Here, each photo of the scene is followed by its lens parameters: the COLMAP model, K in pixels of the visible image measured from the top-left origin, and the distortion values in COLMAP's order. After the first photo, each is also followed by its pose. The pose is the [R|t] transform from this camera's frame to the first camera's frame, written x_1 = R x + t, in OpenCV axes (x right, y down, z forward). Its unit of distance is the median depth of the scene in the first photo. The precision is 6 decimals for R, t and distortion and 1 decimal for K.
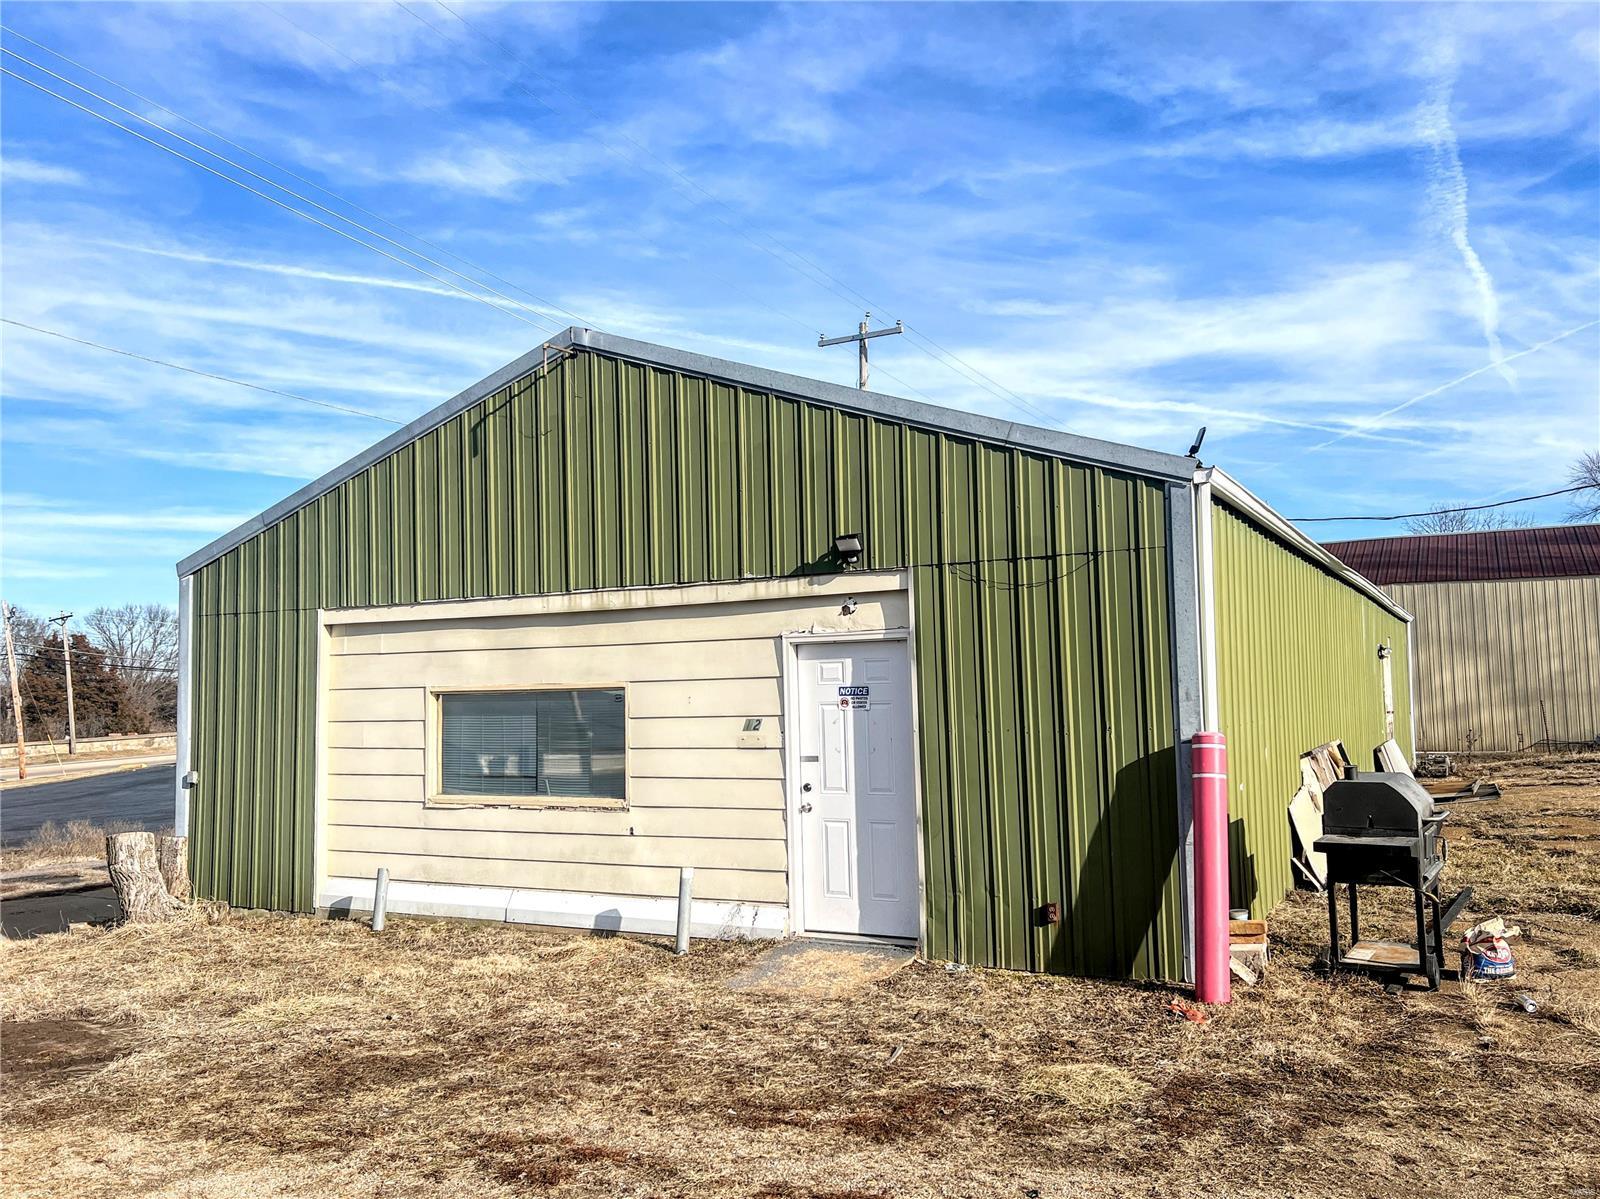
lens RADIAL K [[1252.9, 0, 800.0], [0, 1252.9, 599.5], [0, 0, 1]] dist [0.161667, -0.344869]
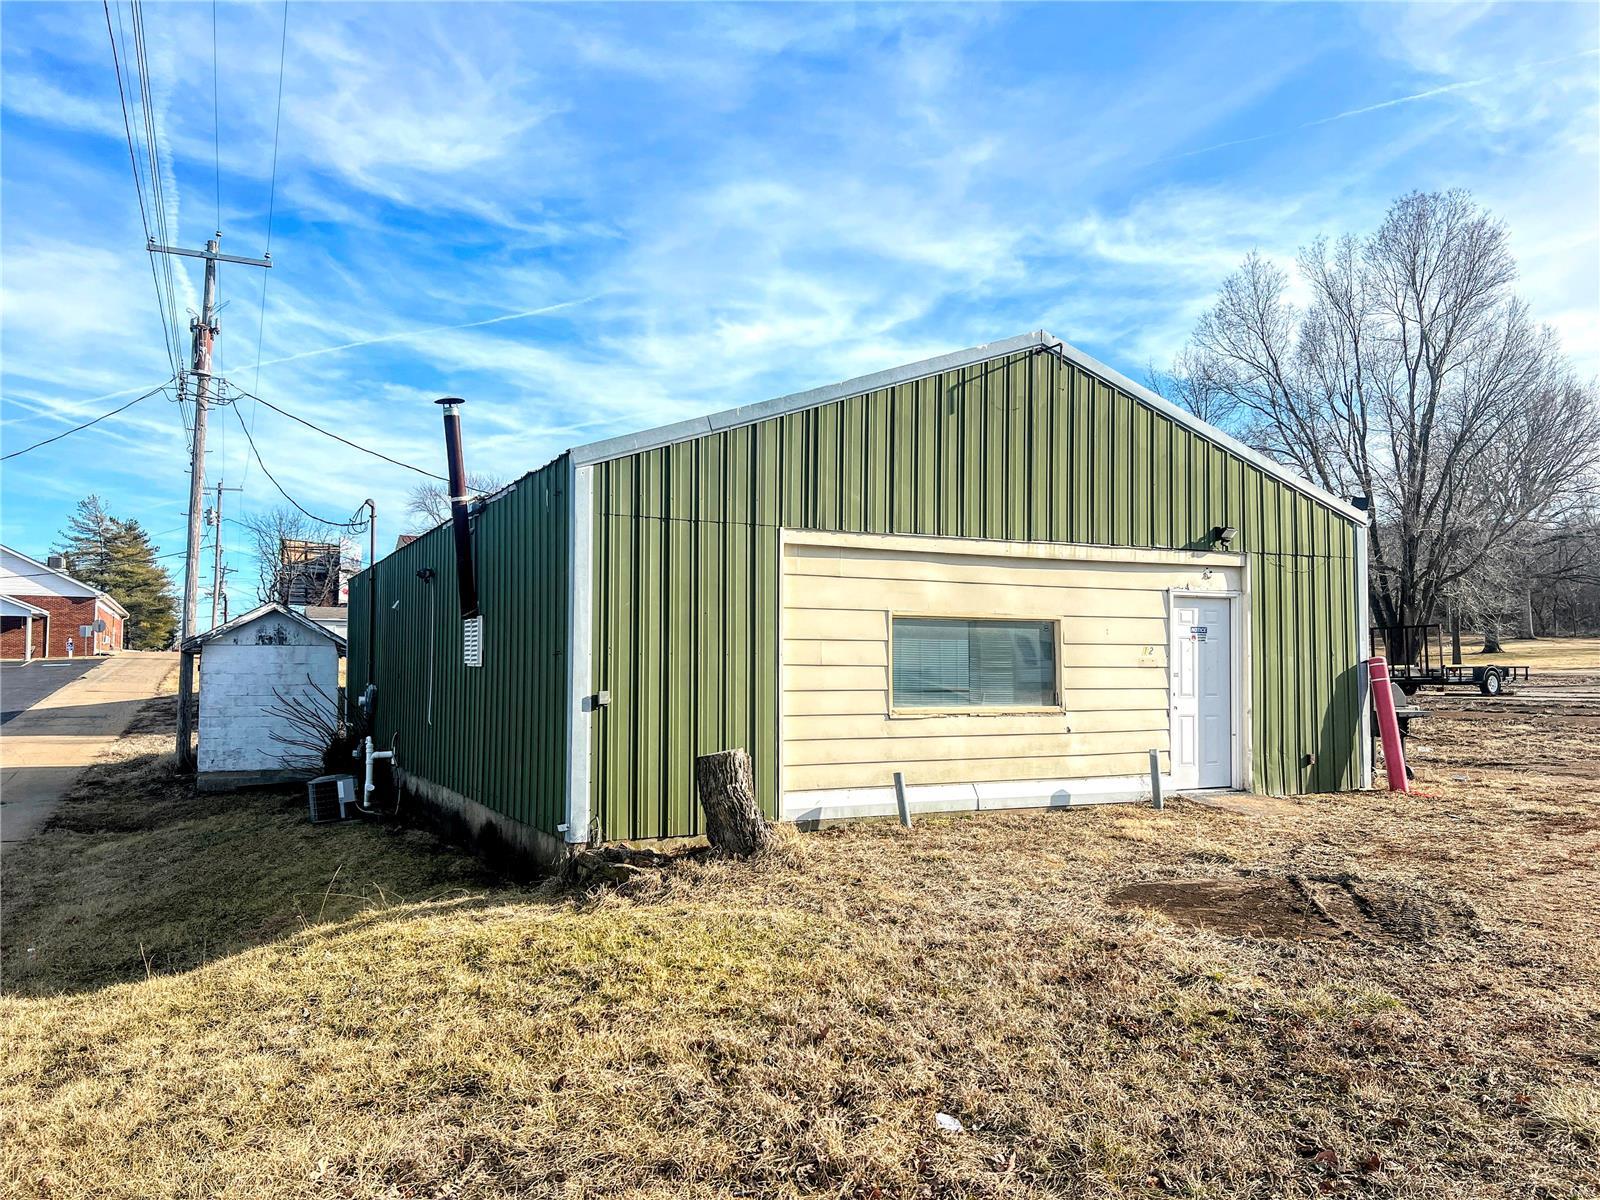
lens RADIAL K [[1212.1, 0, 768.2], [0, 1212.1, 603.6], [0, 0, 1]] dist [0.047625, -0.001214]
pose [[0.584138, 0.064737, 0.809068, -1.328633], [-0.072251, 0.997004, -0.027610, 0.109466], [-0.808432, -0.042328, 0.587066, 0.512916]]
